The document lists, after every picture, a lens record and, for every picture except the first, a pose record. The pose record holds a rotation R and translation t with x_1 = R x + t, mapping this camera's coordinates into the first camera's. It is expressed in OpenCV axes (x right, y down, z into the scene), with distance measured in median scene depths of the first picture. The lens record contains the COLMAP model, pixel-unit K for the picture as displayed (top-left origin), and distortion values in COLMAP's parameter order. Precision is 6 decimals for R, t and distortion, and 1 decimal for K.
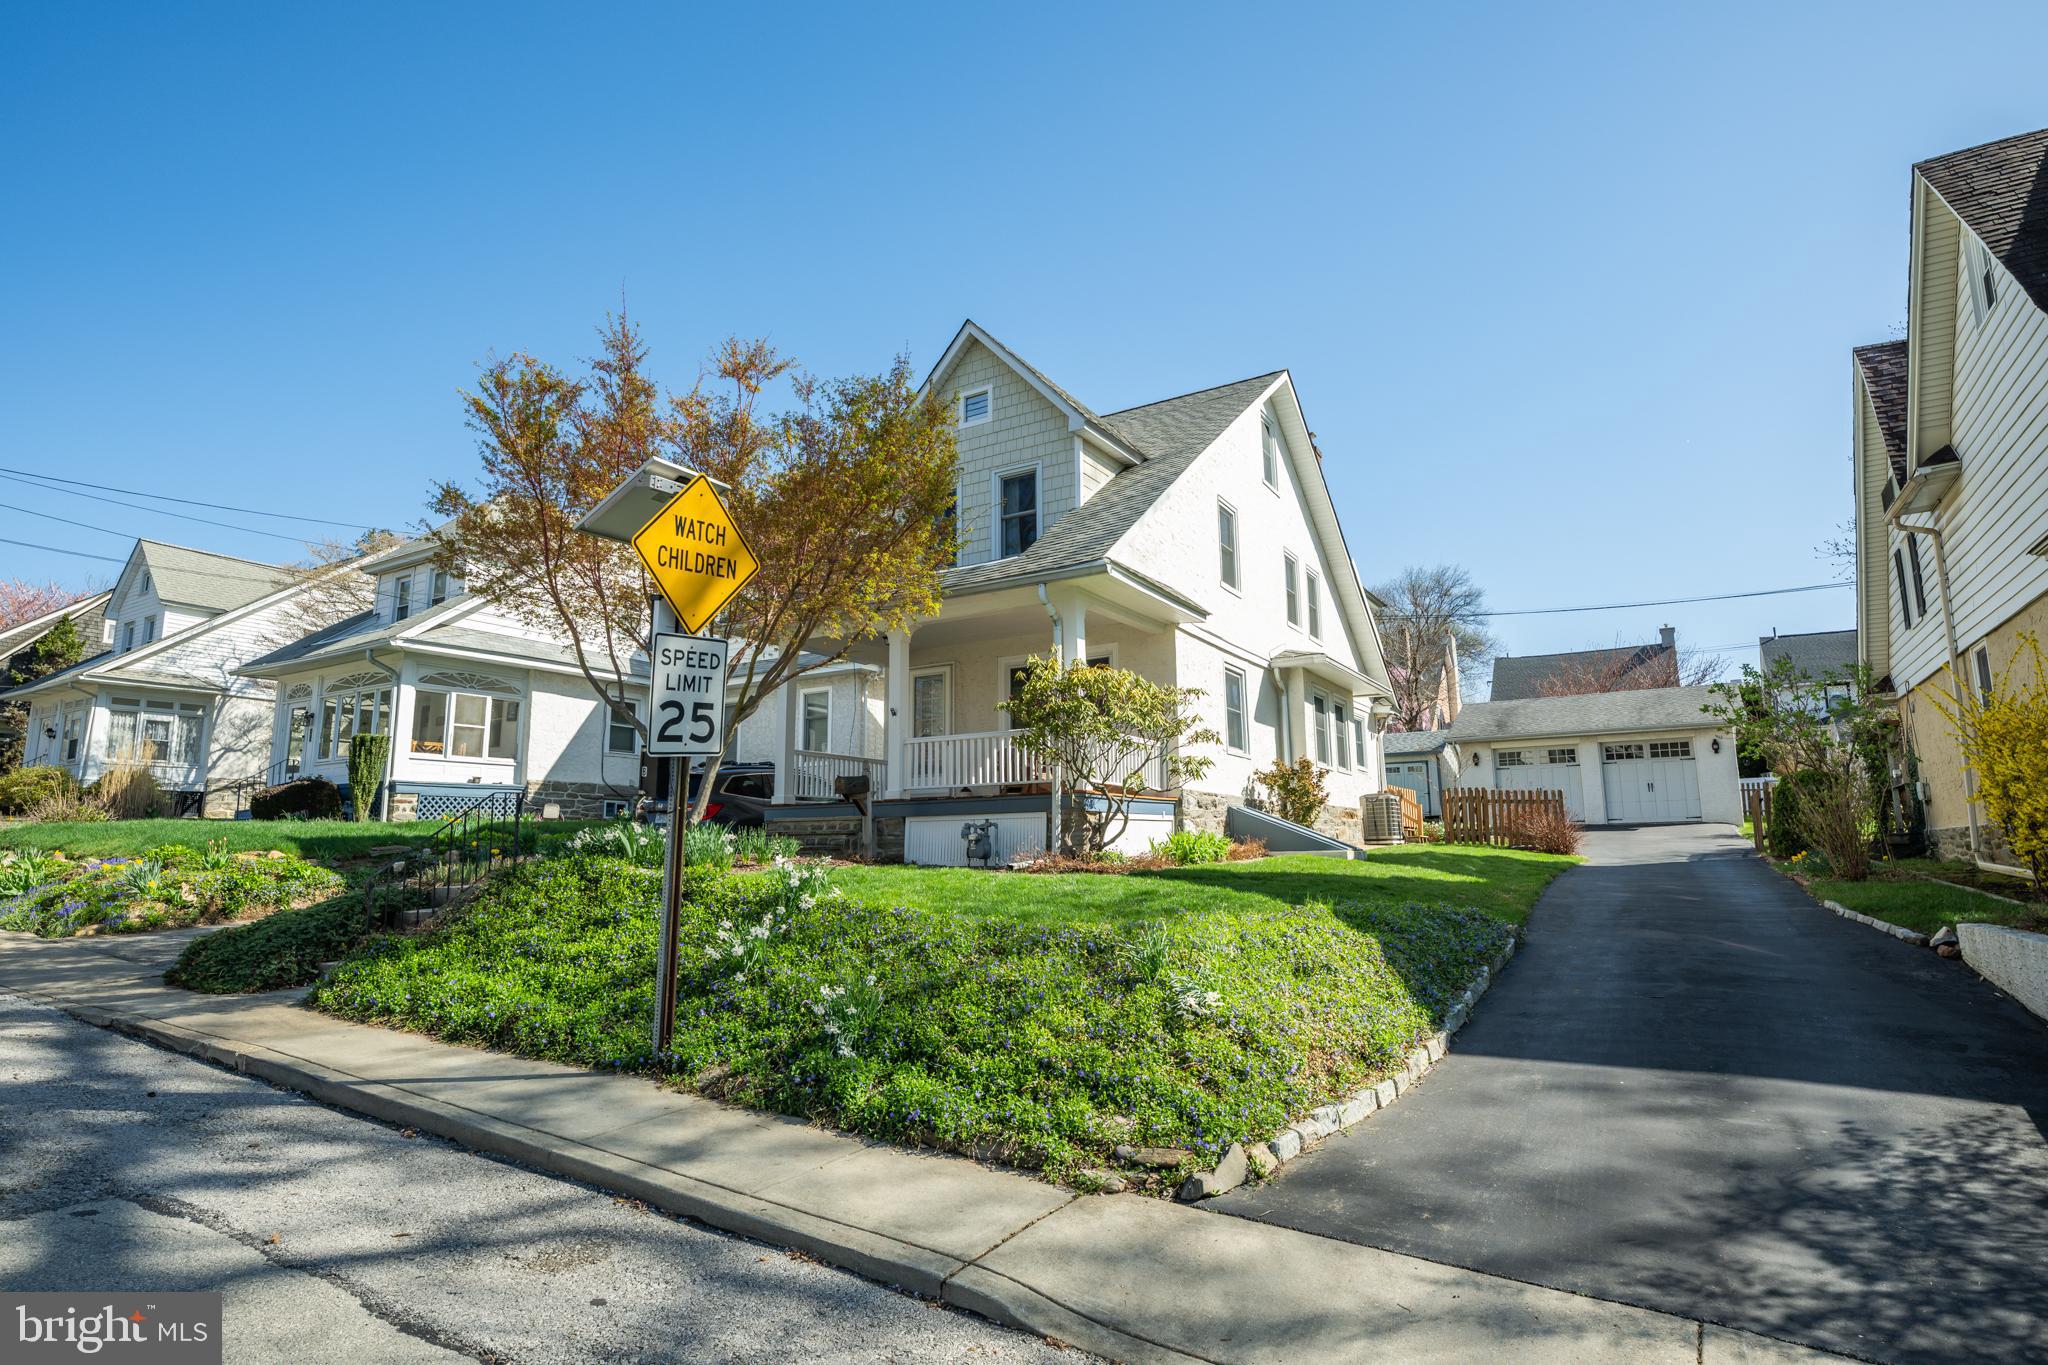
lens RADIAL K [[1069.2, 0, 1018.8], [0, 1069.2, 687.1], [0, 0, 1]] dist [-0.003066, -0.001440]
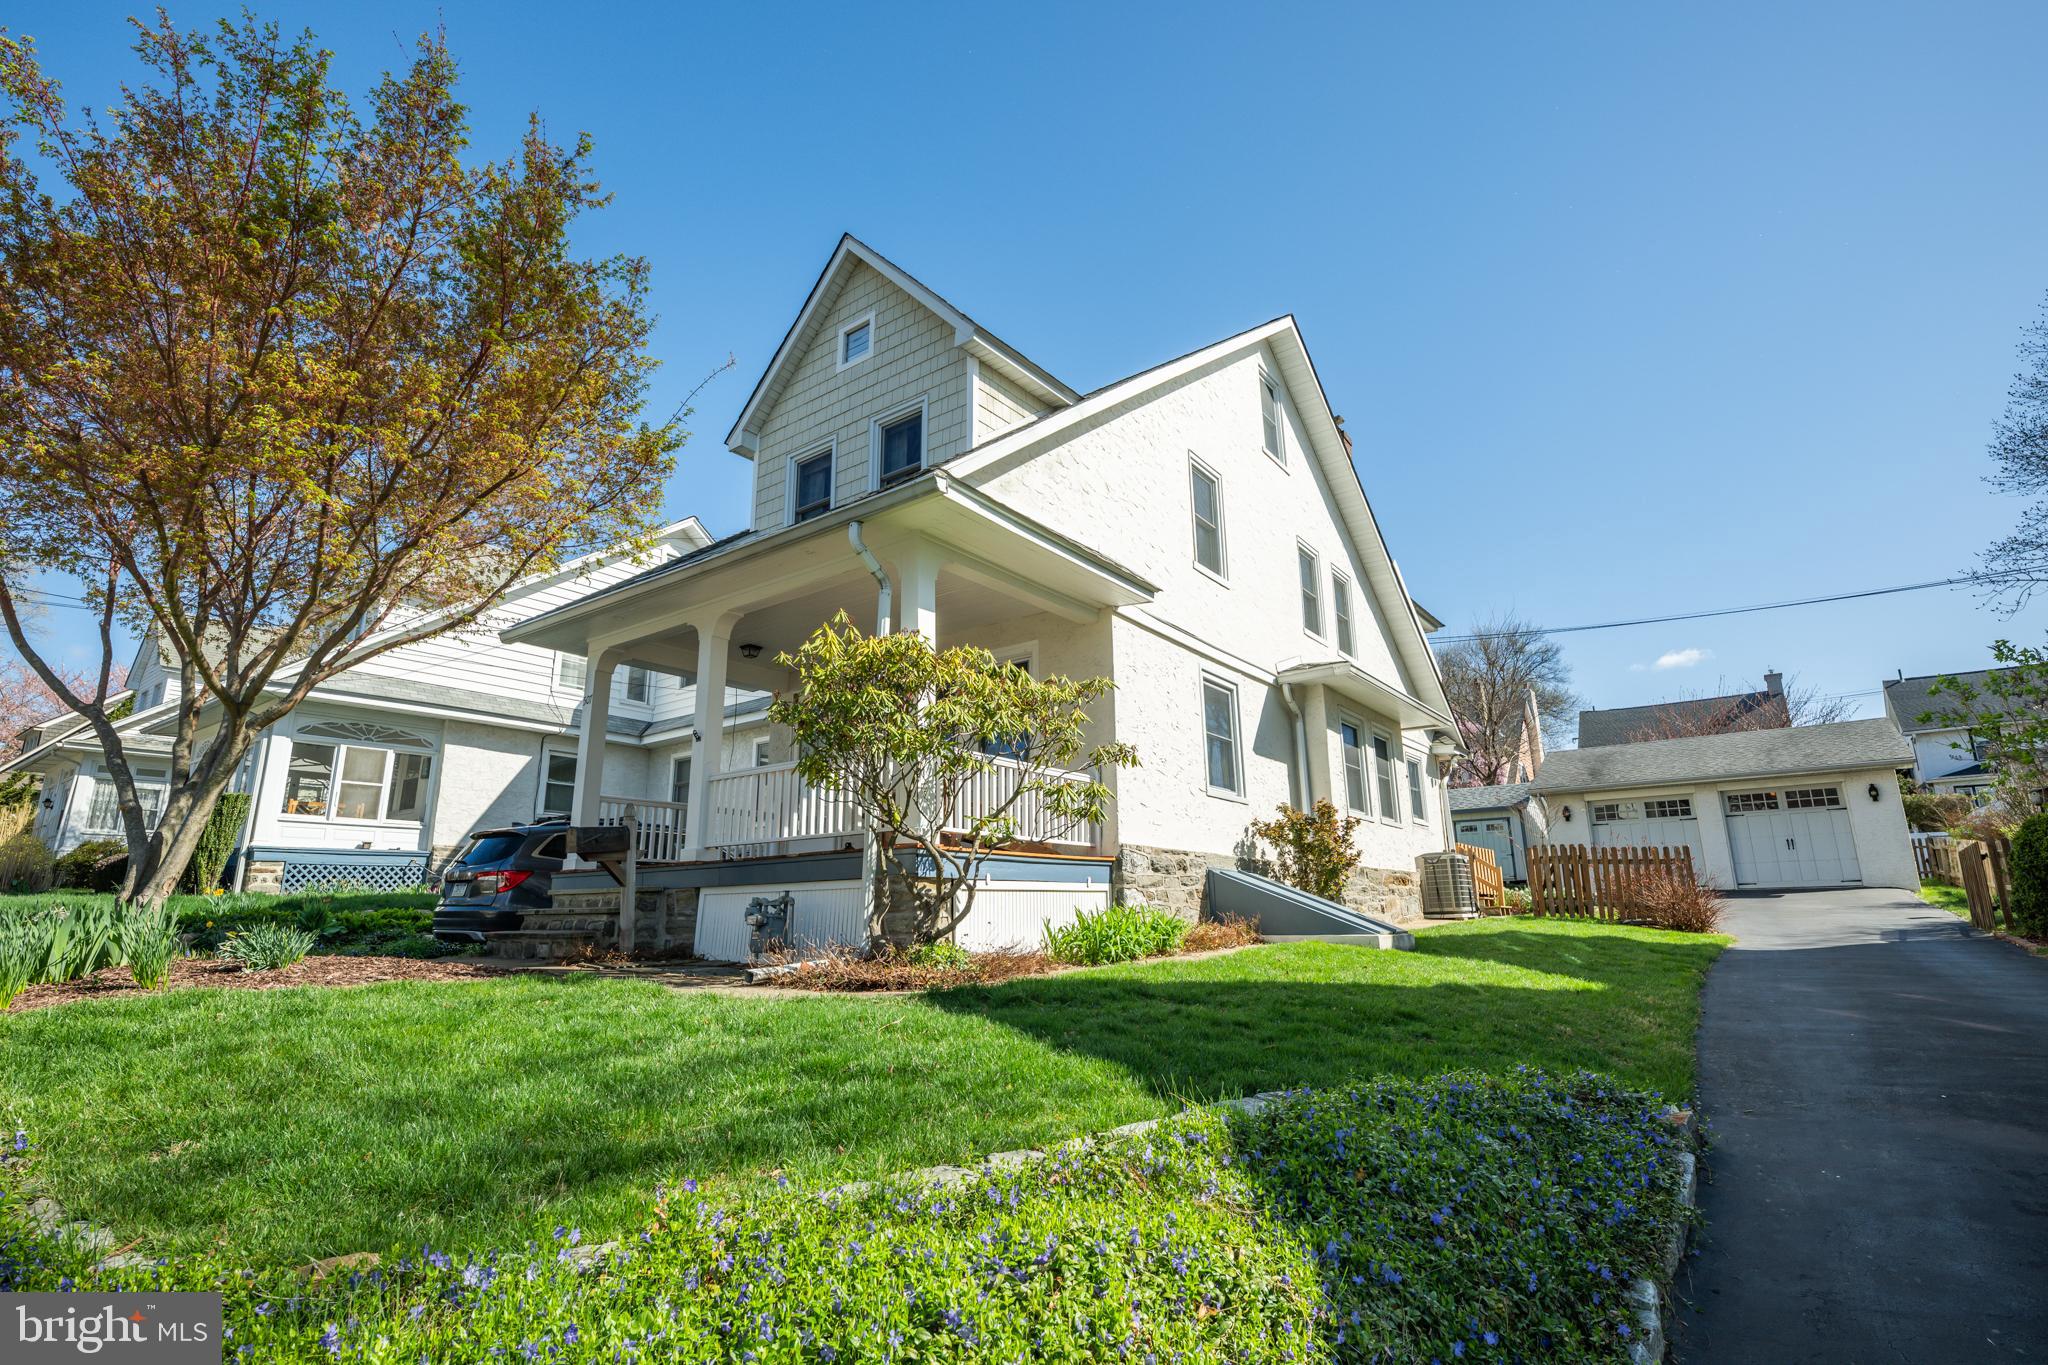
lens RADIAL K [[982.9, 0, 1019.8], [0, 982.9, 686.1], [0, 0, 1]] dist [-0.003594, 0.001703]
pose [[0.995131, -0.024598, -0.095438, 0.108884], [0.017125, 0.996779, -0.078345, 0.031266], [0.097058, 0.076329, 0.992348, 0.265301]]
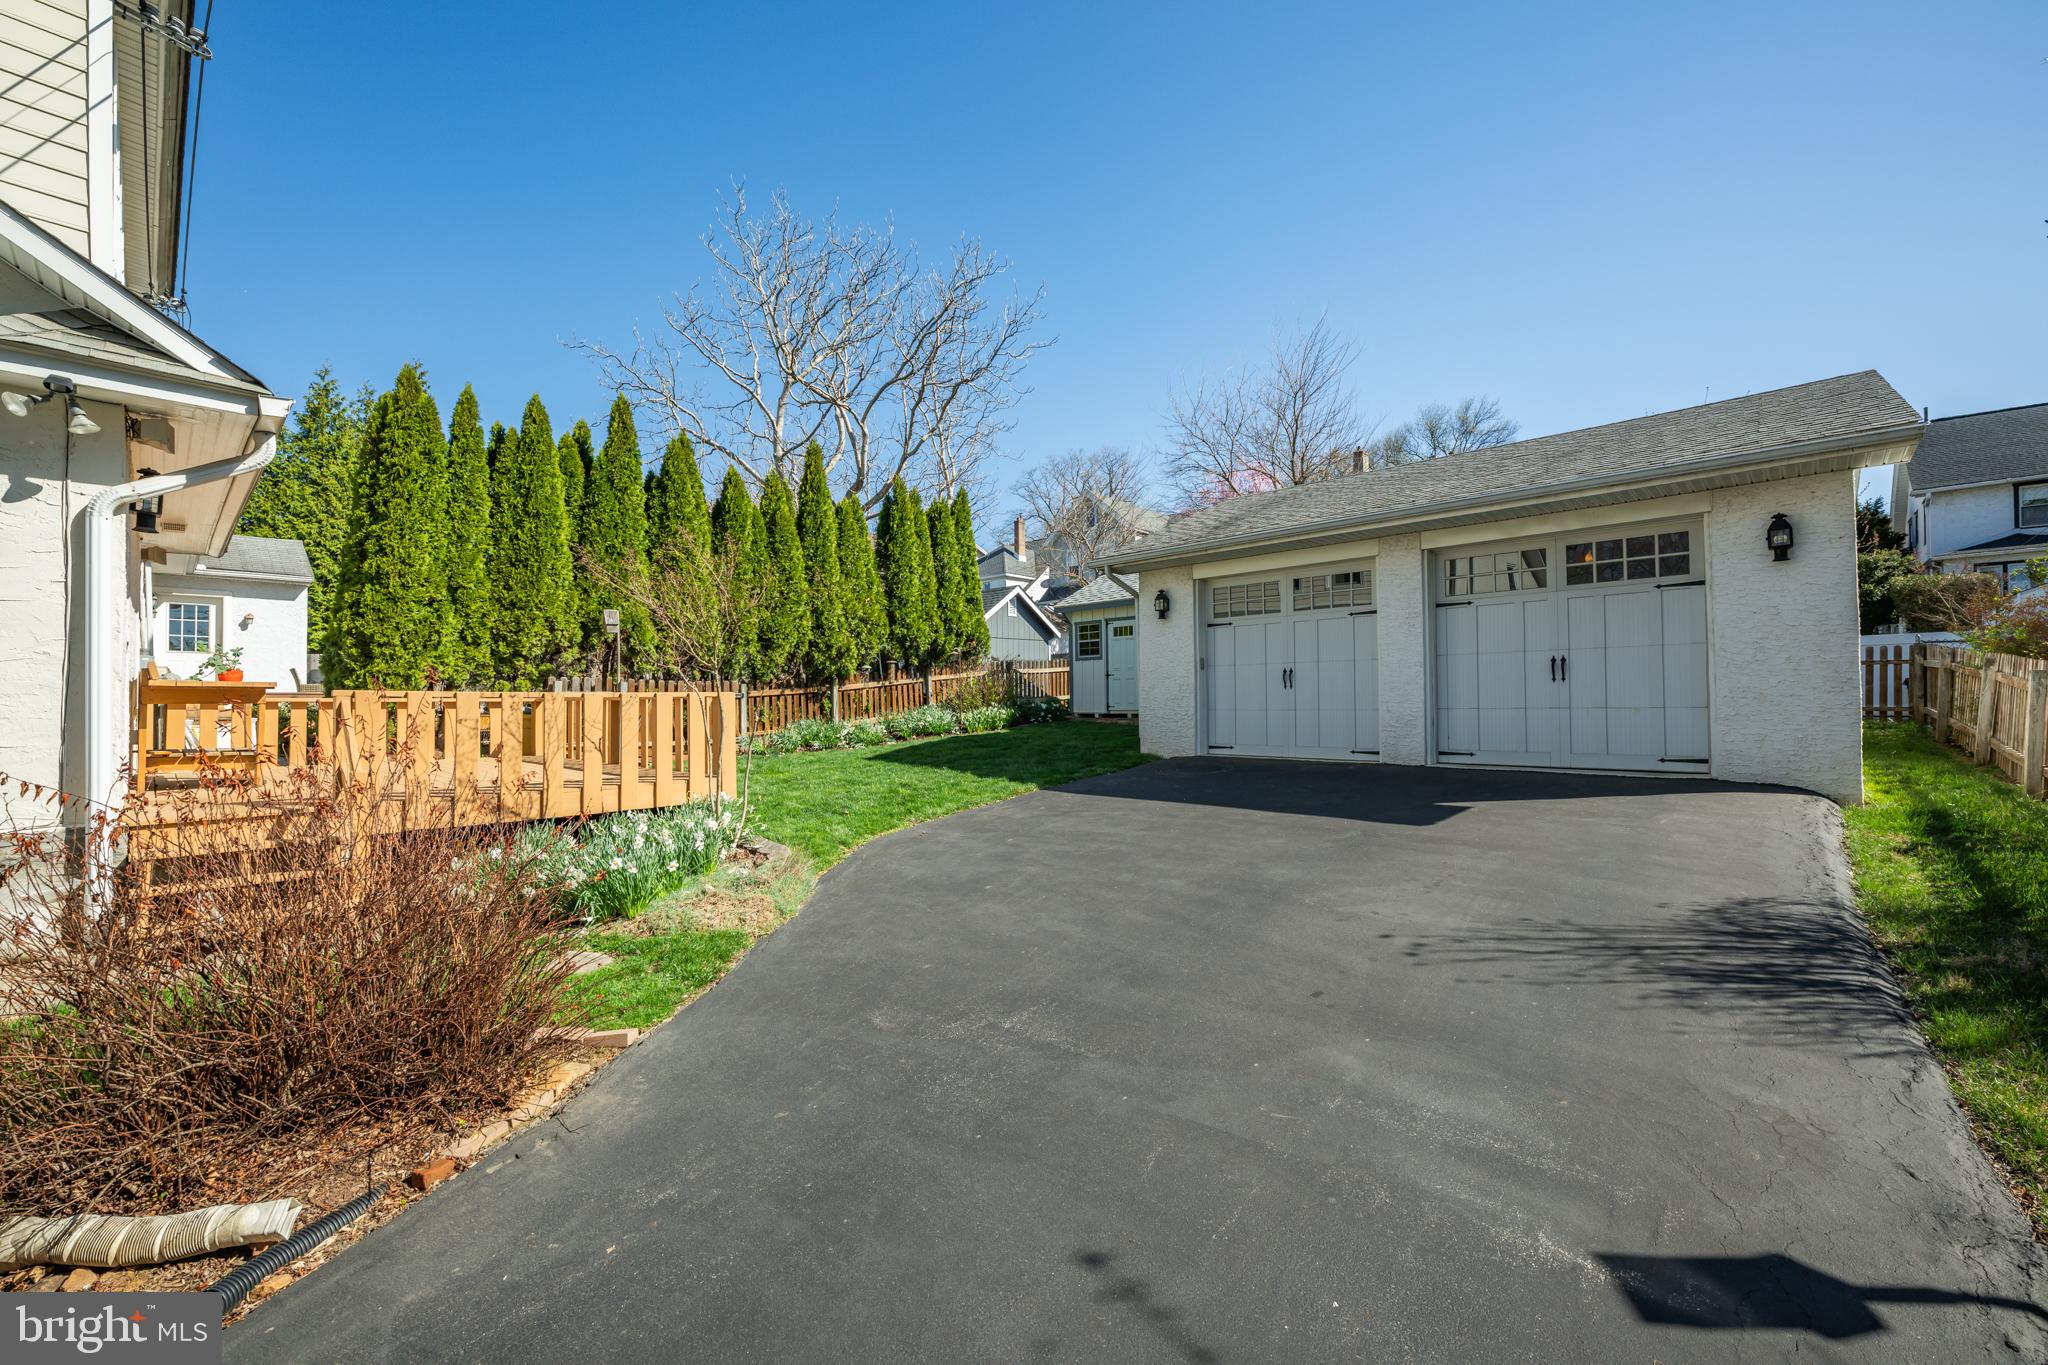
lens RADIAL K [[810.8, 0, 1016.7], [0, 810.8, 688.3], [0, 0, 1]] dist [-0.000928, 0.000302]
pose [[0.980659, -0.002941, -0.195703, 0.693570], [0.030689, 0.989830, 0.138909, 0.085078], [0.193304, -0.142228, 0.970775, 1.041967]]
